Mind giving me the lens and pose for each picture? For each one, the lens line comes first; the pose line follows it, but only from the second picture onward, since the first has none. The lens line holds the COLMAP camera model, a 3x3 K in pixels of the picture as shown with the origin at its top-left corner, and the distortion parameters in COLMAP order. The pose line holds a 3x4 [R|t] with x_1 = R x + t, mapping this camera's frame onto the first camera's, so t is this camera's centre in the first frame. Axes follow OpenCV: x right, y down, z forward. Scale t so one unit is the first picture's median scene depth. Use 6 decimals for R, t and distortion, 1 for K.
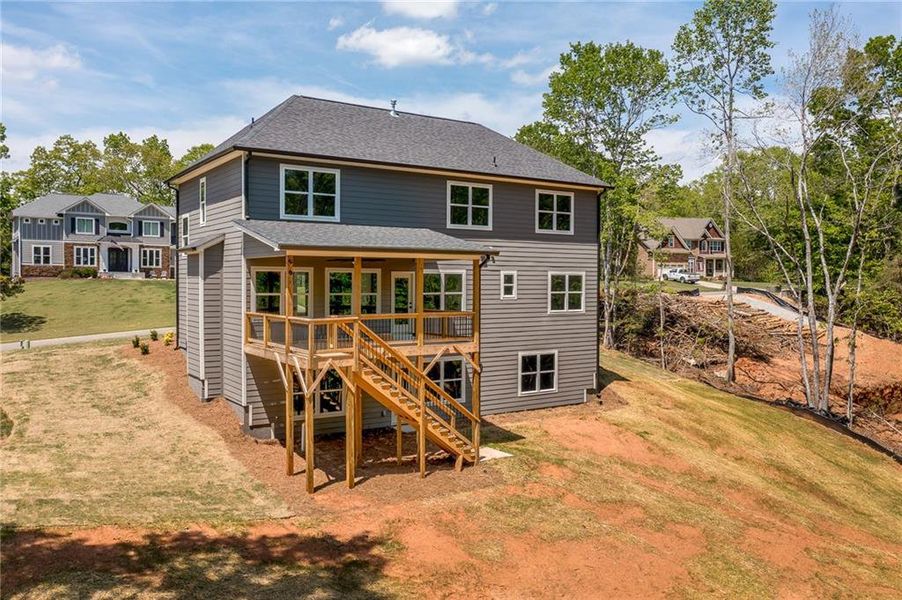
lens RADIAL K [[708.9, 0, 445.3], [0, 708.9, 299.4], [0, 0, 1]] dist [-0.013890, 0.011673]
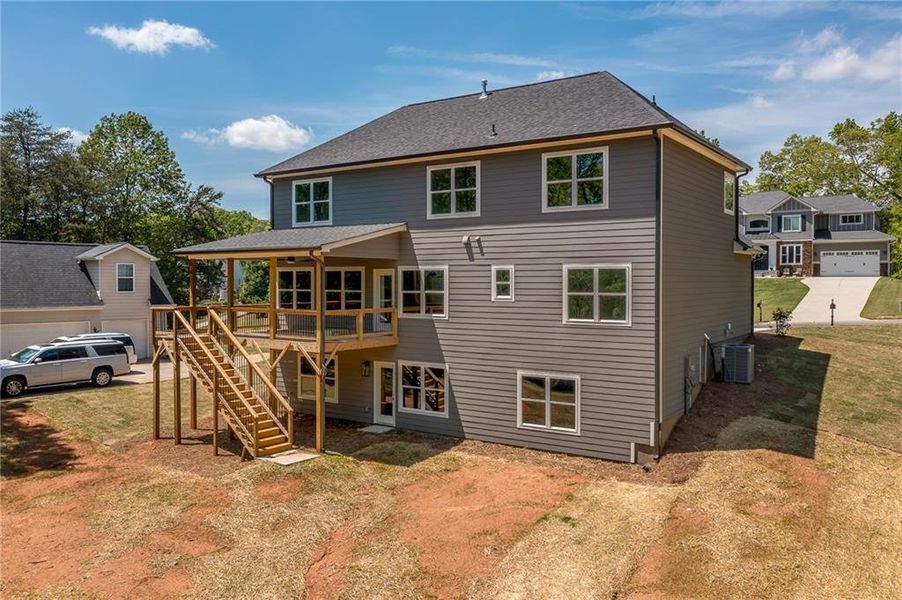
lens RADIAL K [[708.9, 0, 454.8], [0, 708.9, 297.8], [0, 0, 1]] dist [-0.013890, 0.011673]
pose [[0.381322, 0.021262, -0.924198, 0.787966], [-0.021389, 0.999671, 0.014174, -0.013581], [0.924195, 0.014363, 0.381652, 0.639914]]
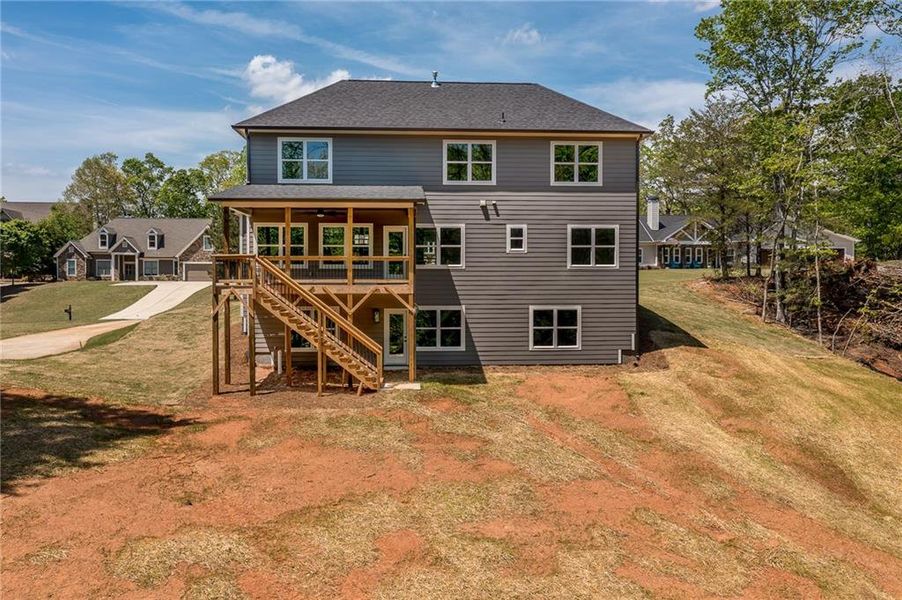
lens RADIAL K [[708.9, 0, 448.3], [0, 708.9, 296.4], [0, 0, 1]] dist [-0.013890, 0.011673]
pose [[0.870499, 0.009207, -0.492083, 0.494662], [-0.008745, 0.999957, 0.003239, 0.058937], [0.492092, 0.001484, 0.870542, 0.072757]]
